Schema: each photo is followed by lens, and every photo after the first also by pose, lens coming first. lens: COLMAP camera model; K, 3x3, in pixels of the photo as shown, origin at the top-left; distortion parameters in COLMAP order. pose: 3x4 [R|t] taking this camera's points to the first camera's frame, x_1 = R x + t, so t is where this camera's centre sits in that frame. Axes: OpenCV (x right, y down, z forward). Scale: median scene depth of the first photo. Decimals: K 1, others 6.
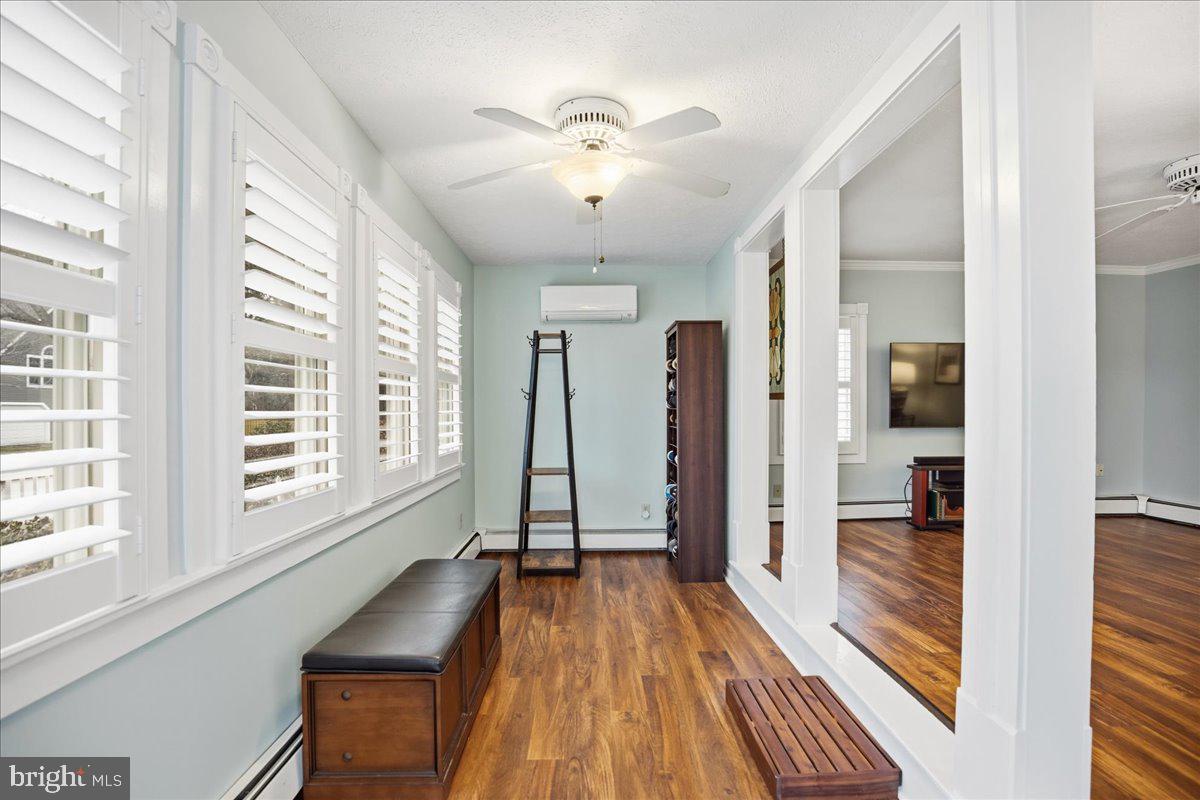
lens RADIAL K [[564.4, 0, 608.8], [0, 564.4, 400.7], [0, 0, 1]] dist [-0.036280, 0.007880]
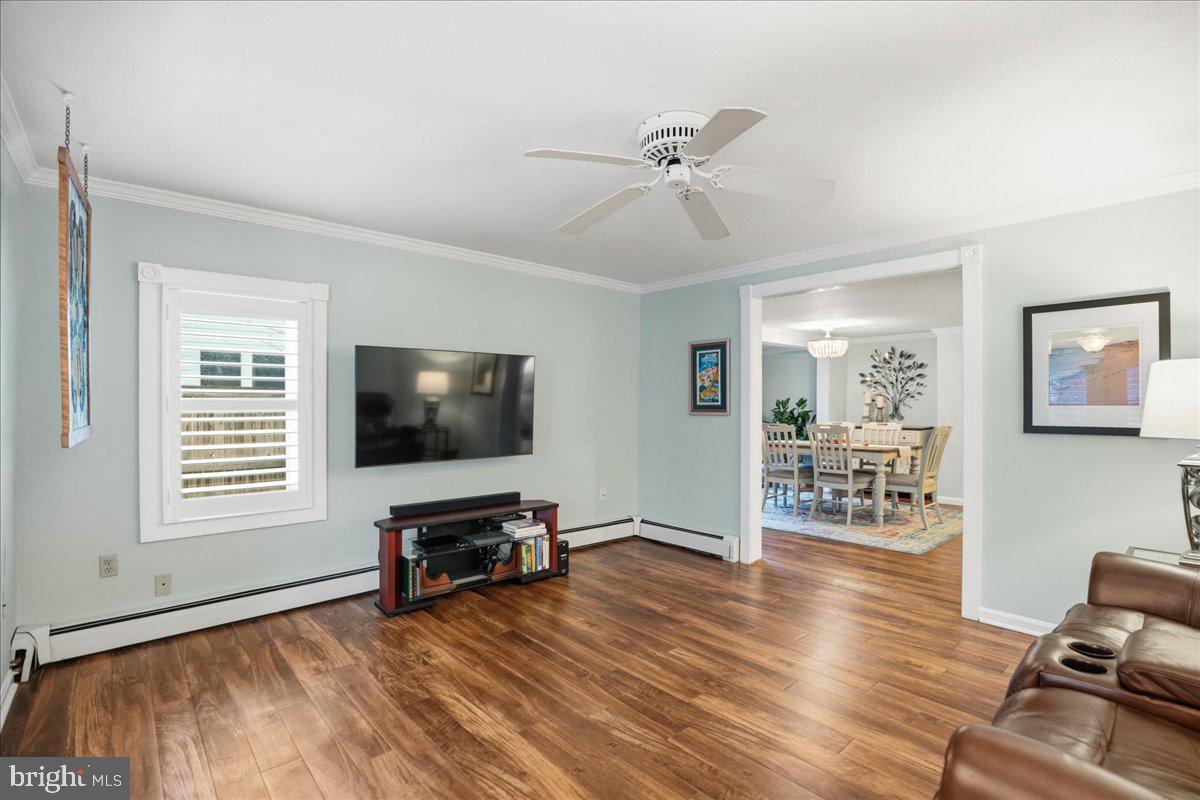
lens RADIAL K [[564.4, 0, 608.8], [0, 564.4, 400.7], [0, 0, 1]] dist [-0.036280, 0.007880]
pose [[0.773308, 0.000935, 0.634030, 0.316625], [-0.005393, 0.999972, 0.005103, -0.041596], [-0.634007, -0.007366, 0.773292, 0.274403]]
